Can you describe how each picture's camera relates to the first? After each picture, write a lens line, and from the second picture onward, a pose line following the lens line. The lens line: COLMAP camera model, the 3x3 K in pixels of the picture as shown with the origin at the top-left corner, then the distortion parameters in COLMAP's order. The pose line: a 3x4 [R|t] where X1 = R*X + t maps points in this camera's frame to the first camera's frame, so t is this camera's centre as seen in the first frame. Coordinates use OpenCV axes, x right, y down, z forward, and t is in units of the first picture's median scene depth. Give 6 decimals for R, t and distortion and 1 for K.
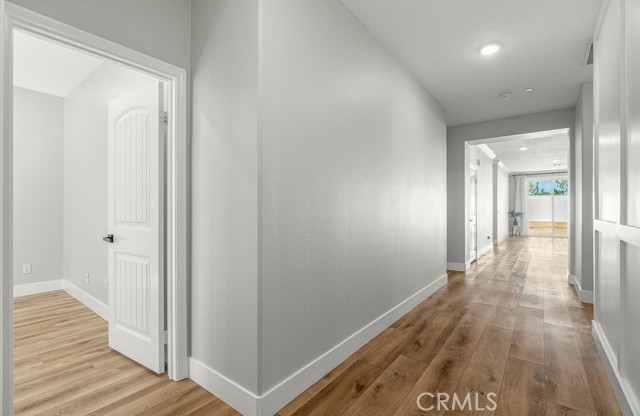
lens RADIAL K [[292.7, 0, 313.5], [0, 292.7, 208.9], [0, 0, 1]] dist [-0.004862, -0.000334]
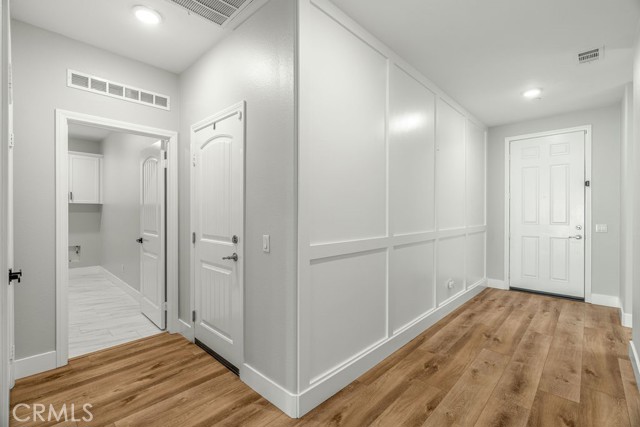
lens RADIAL K [[287.5, 0, 320.1], [0, 287.5, 213.0], [0, 0, 1]] dist [-0.010625, 0.002408]
pose [[-0.995693, -0.001516, 0.092701, 1.005720], [-0.001521, 0.999999, 0.000010, -0.048476], [-0.092701, -0.000131, -0.995694, 1.965131]]
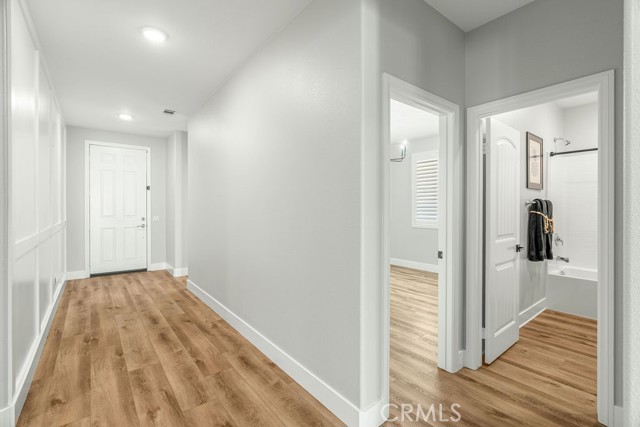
lens RADIAL K [[287.5, 0, 315.5], [0, 287.5, 210.2], [0, 0, 1]] dist [-0.010625, 0.002408]
pose [[-0.242985, 0.004297, -0.970021, 1.650453], [0.000038, 0.999990, 0.004421, -0.047640], [0.970030, 0.001038, -0.242982, 2.112547]]
